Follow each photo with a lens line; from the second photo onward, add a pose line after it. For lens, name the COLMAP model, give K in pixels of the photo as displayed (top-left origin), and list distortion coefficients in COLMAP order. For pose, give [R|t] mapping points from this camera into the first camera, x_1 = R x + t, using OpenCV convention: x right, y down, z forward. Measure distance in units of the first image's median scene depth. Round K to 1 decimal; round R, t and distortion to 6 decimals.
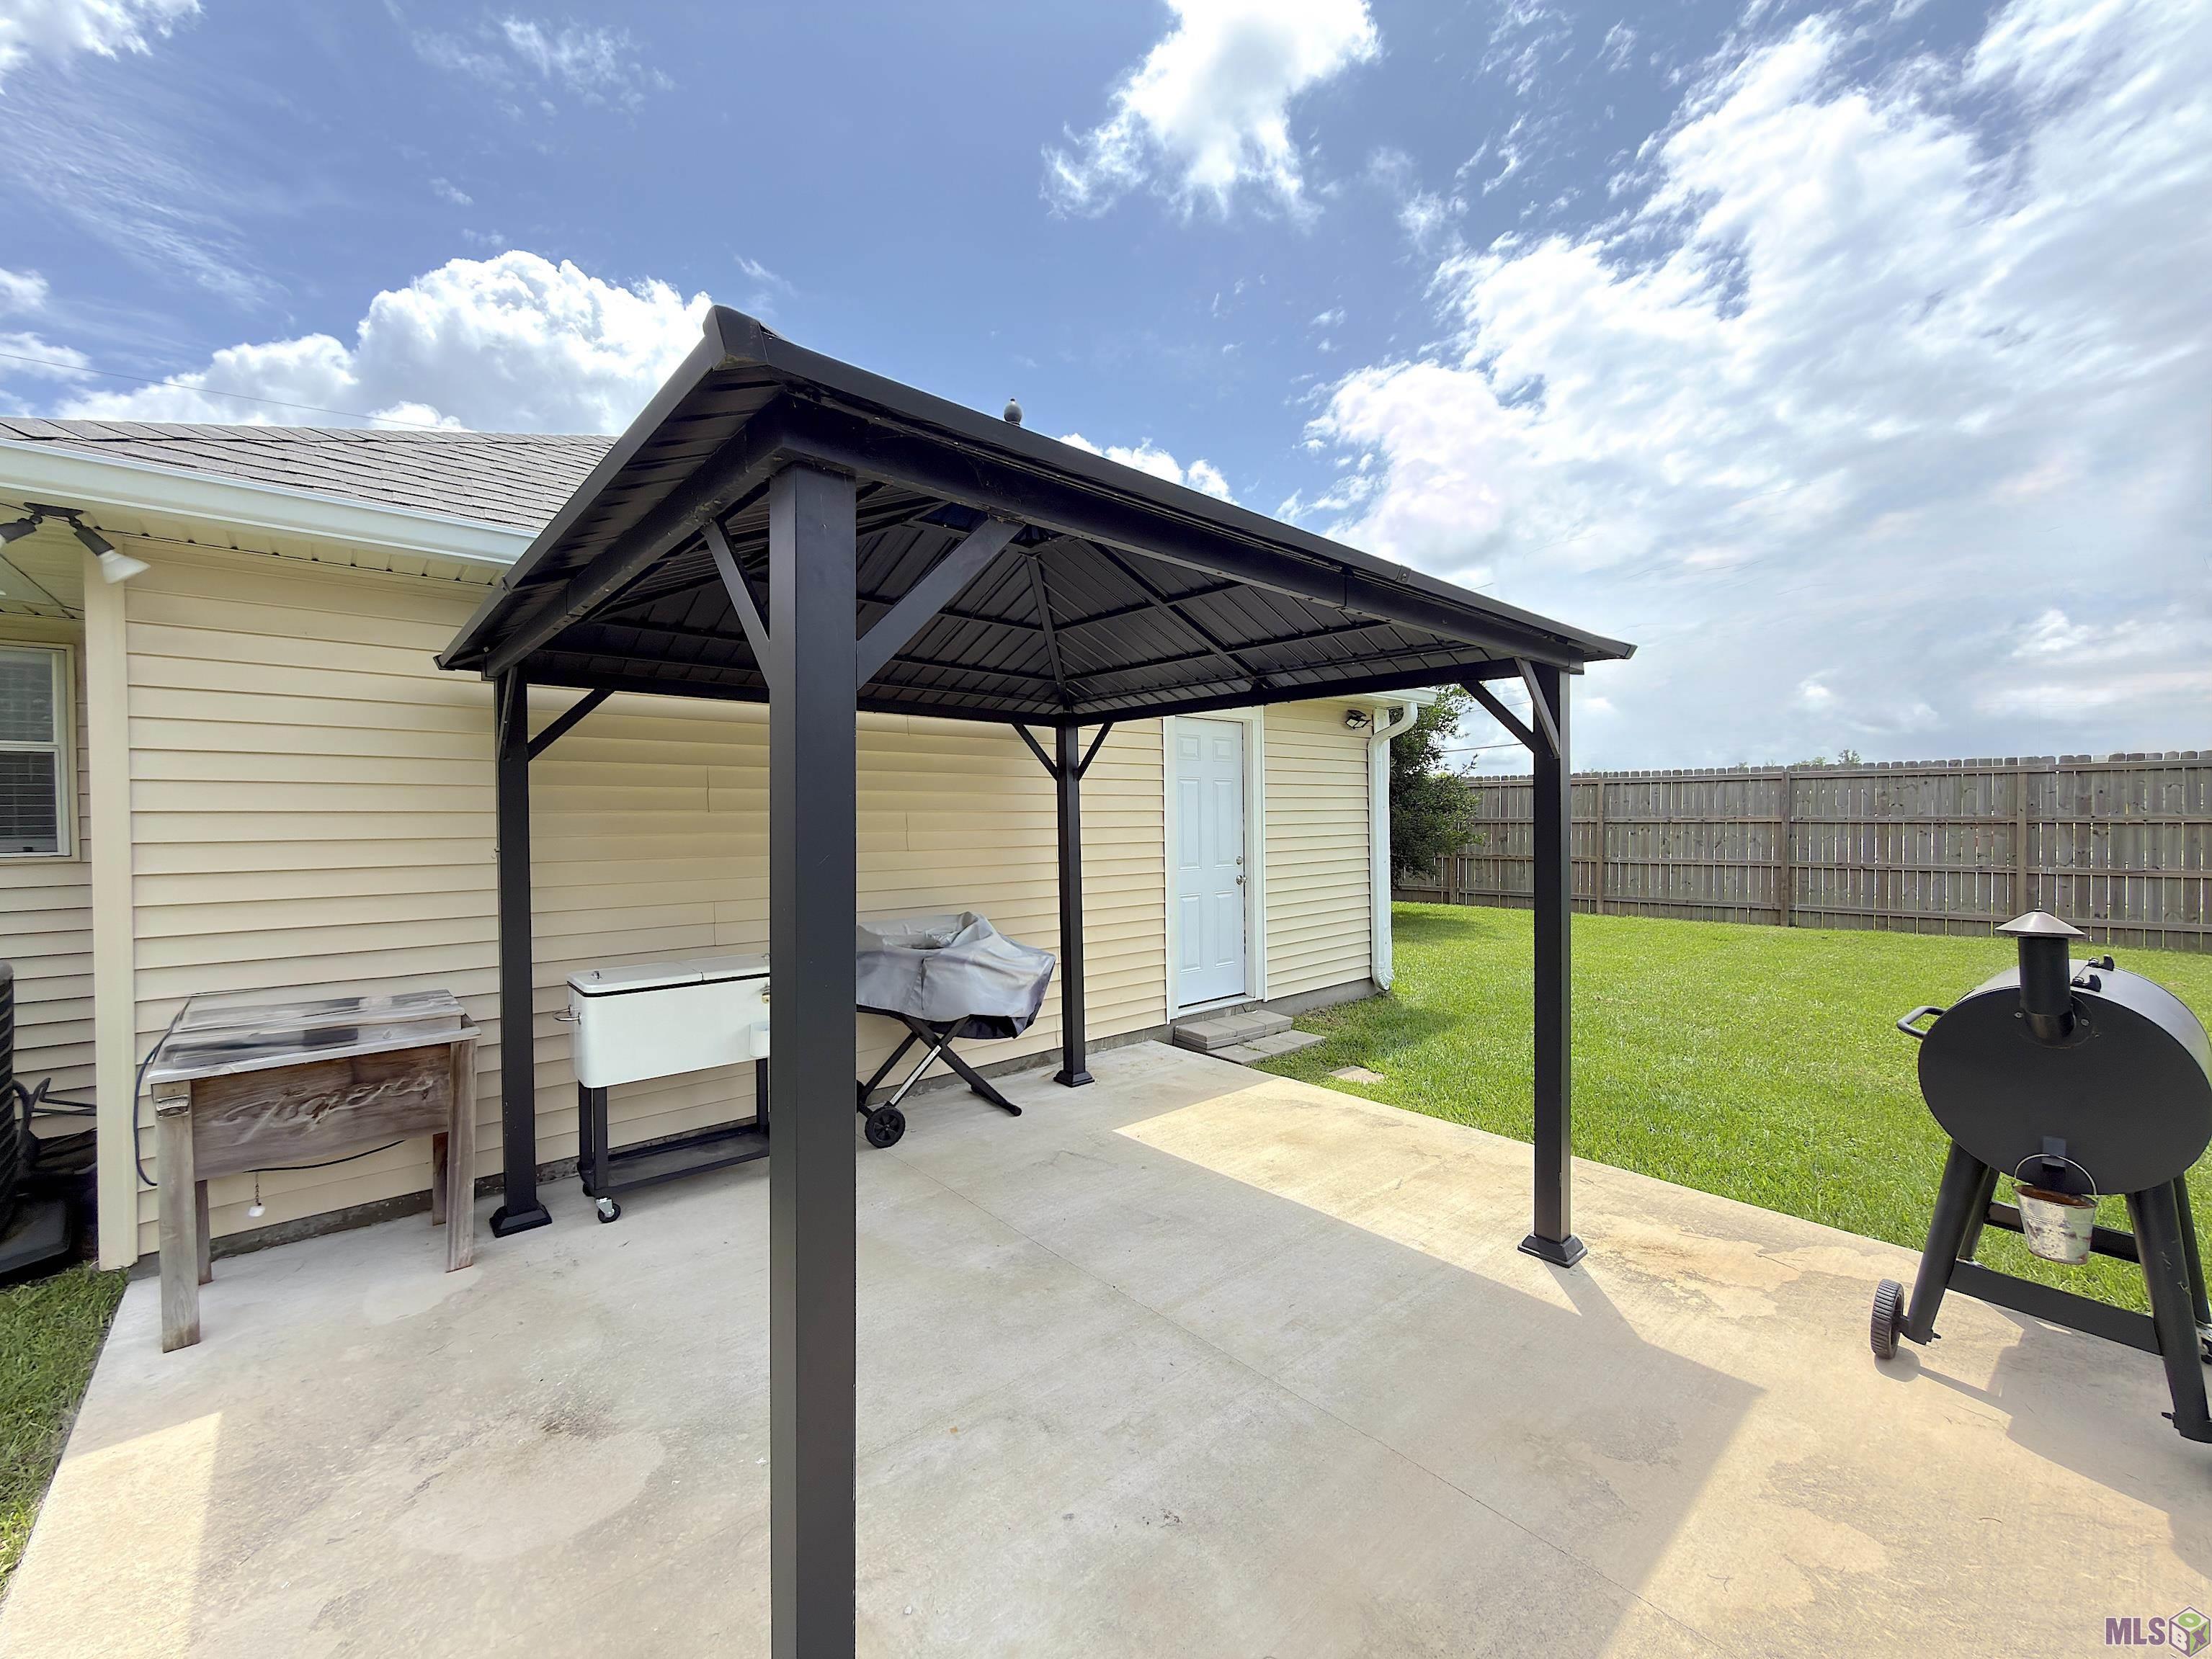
lens RADIAL K [[892.7, 0, 1113.8], [0, 892.7, 819.3], [0, 0, 1]] dist [-0.017576, 0.012334]
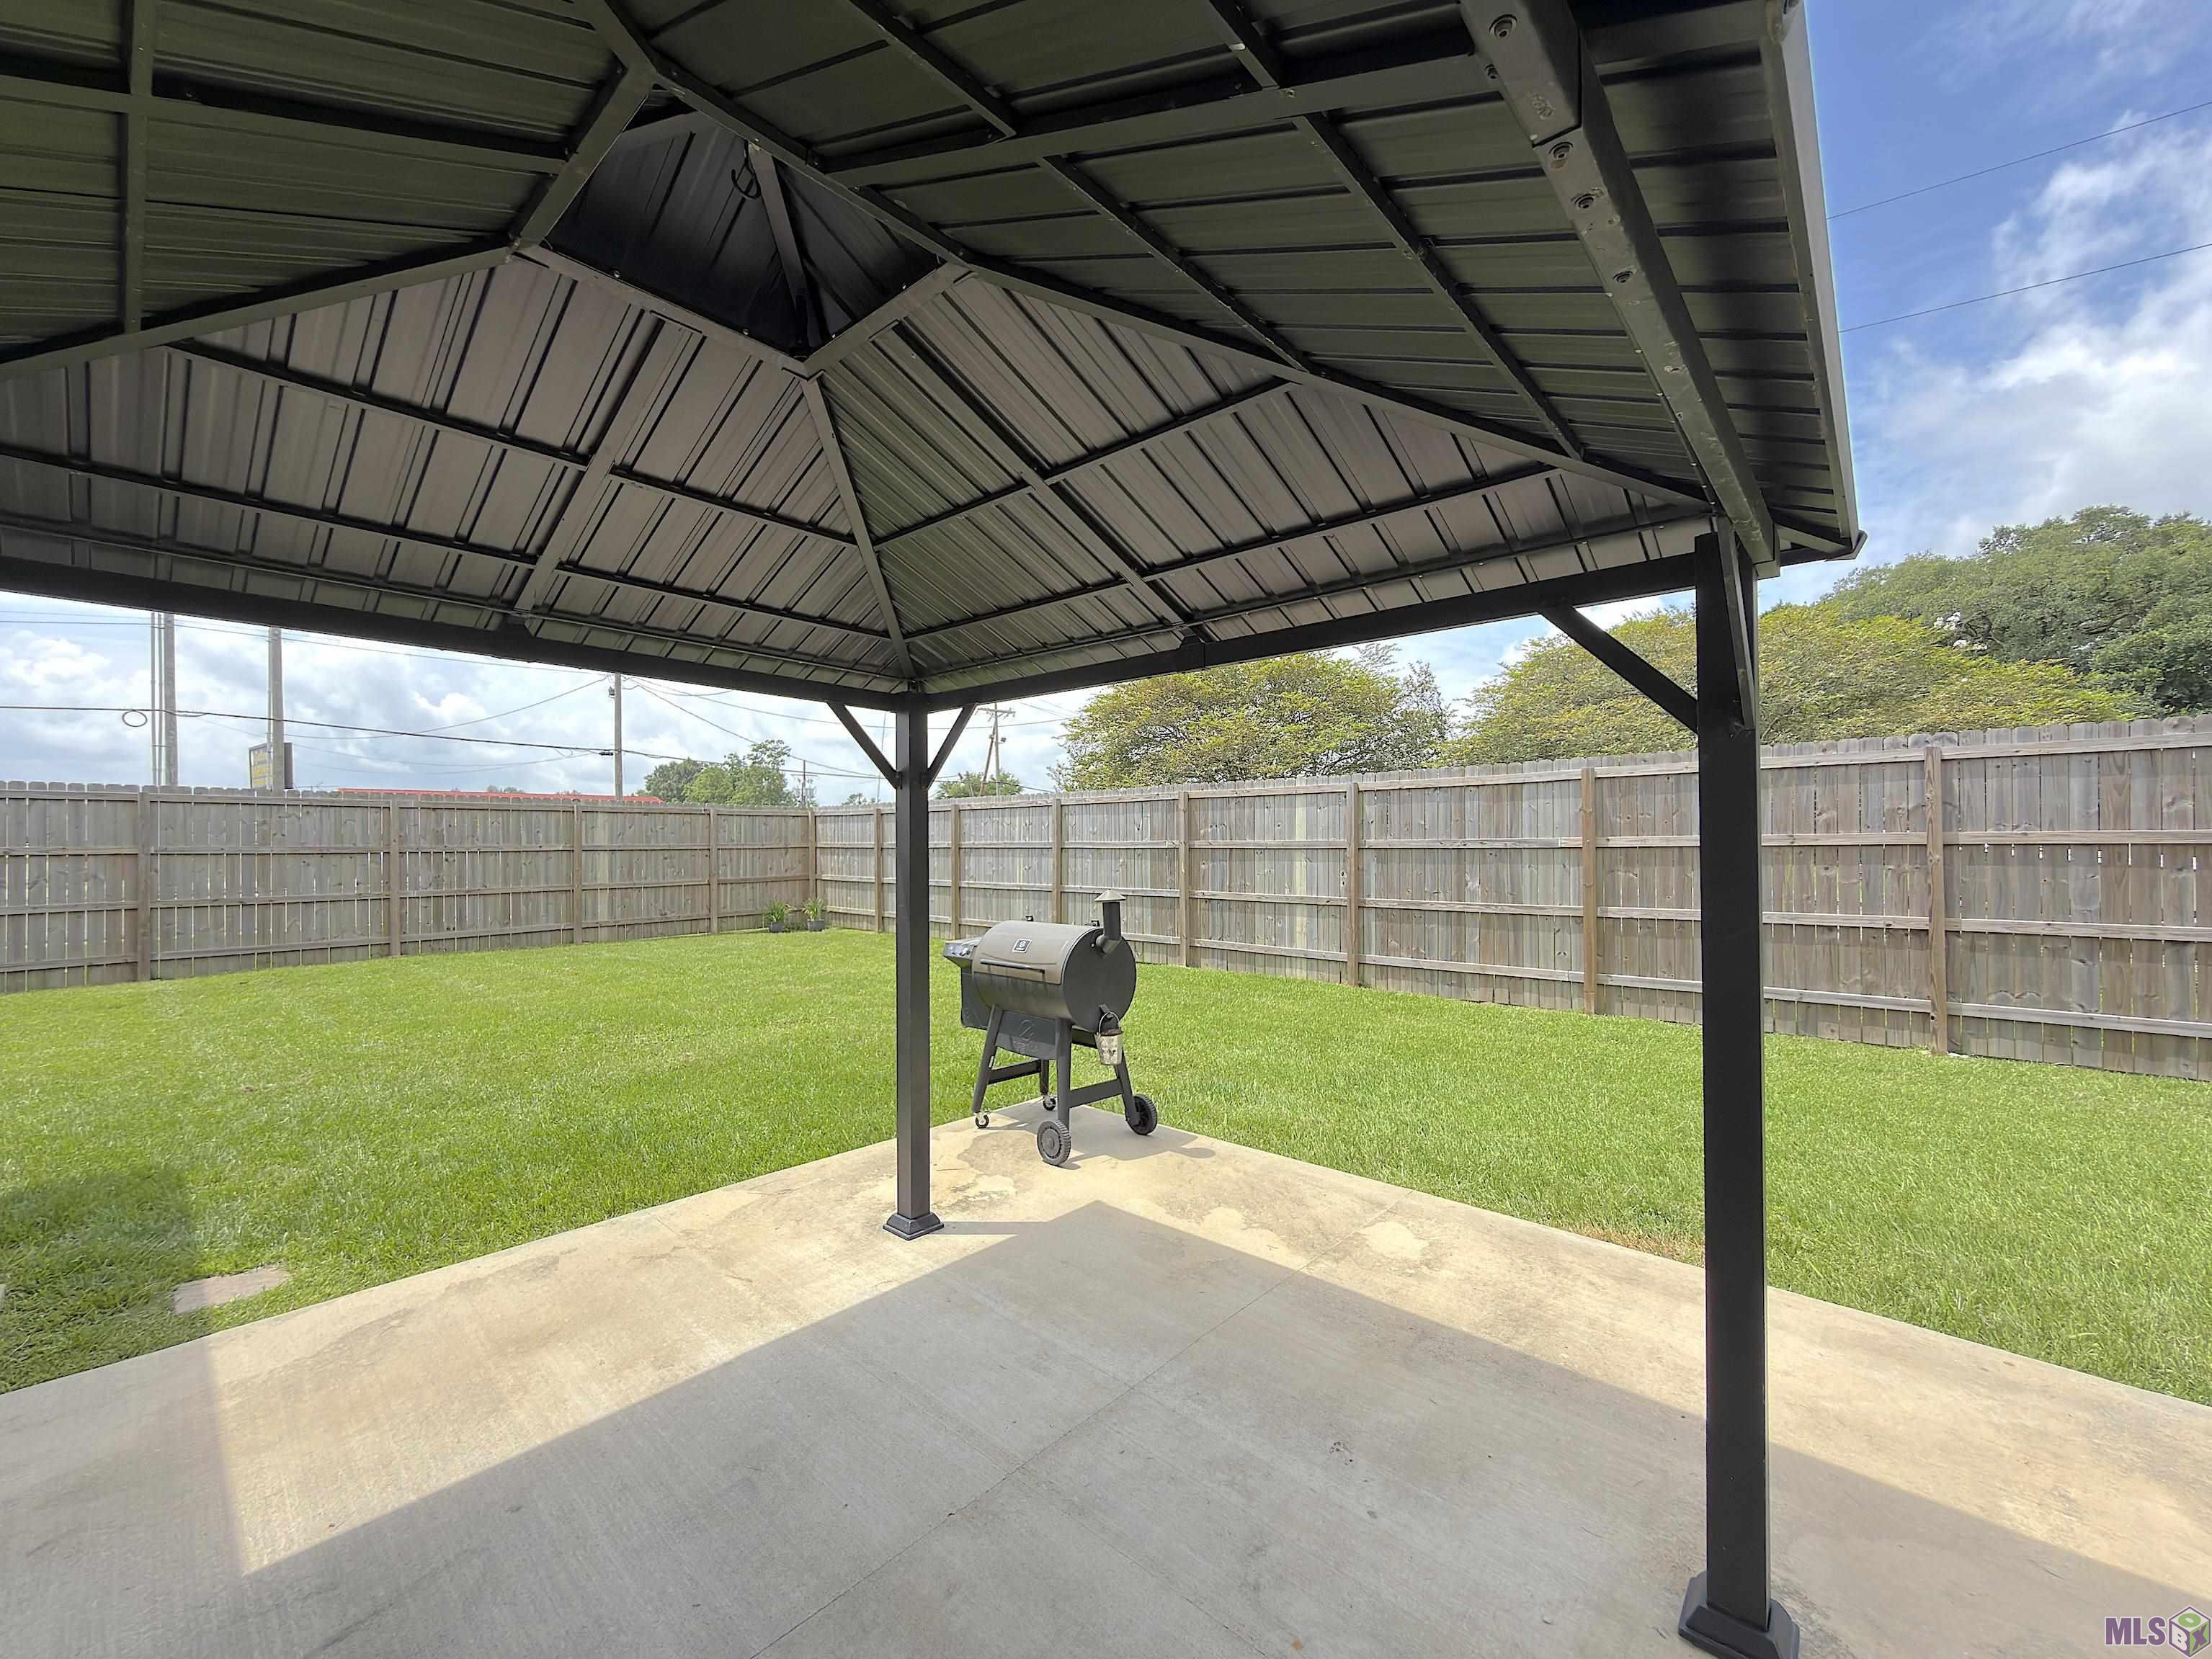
lens RADIAL K [[878.5, 0, 1110.8], [0, 878.5, 835.2], [0, 0, 1]] dist [0.000496, -0.000298]
pose [[-0.109423, 0.012912, 0.993911, -0.456291], [0.005519, 0.999908, -0.012382, 0.003516], [-0.993980, 0.004130, -0.109484, 0.617232]]
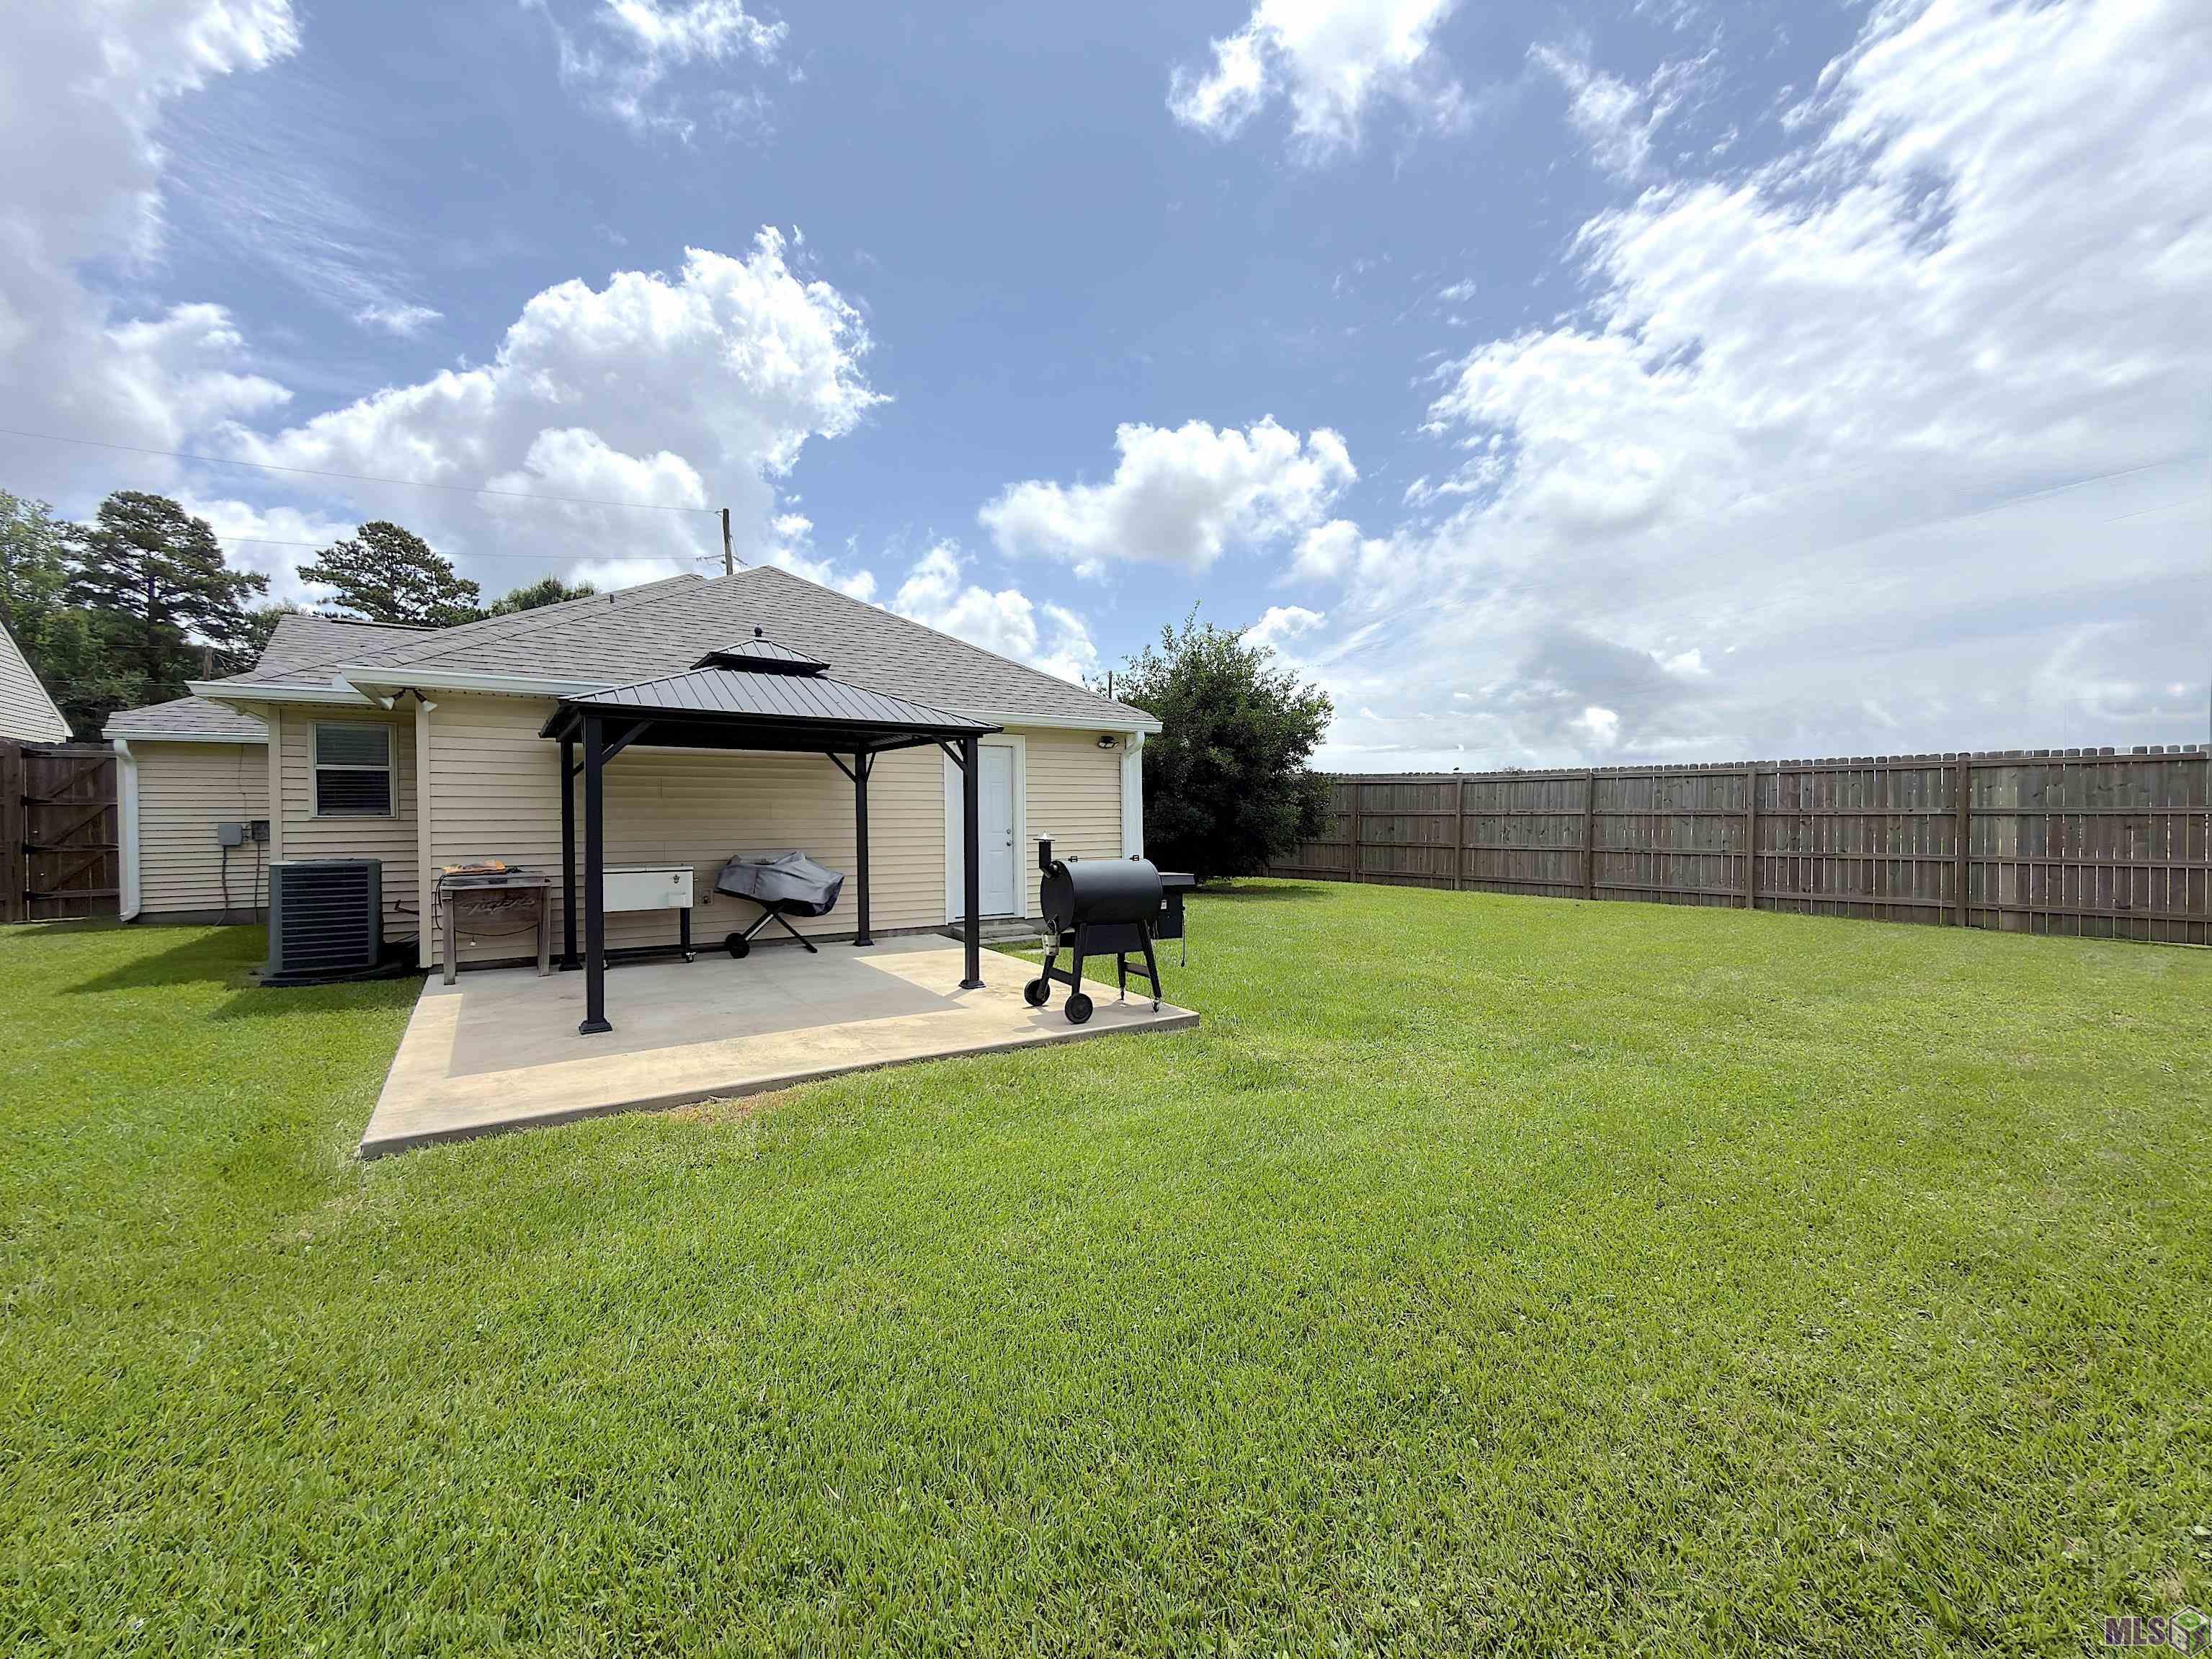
lens RADIAL K [[887.8, 0, 1106.0], [0, 887.8, 829.5], [0, 0, 1]] dist [0.000129, -0.000116]
pose [[0.991078, 0.006603, -0.133123, 0.815717], [-0.004681, 0.999880, 0.014746, 0.027885], [0.133204, -0.013991, 0.990990, -0.890249]]
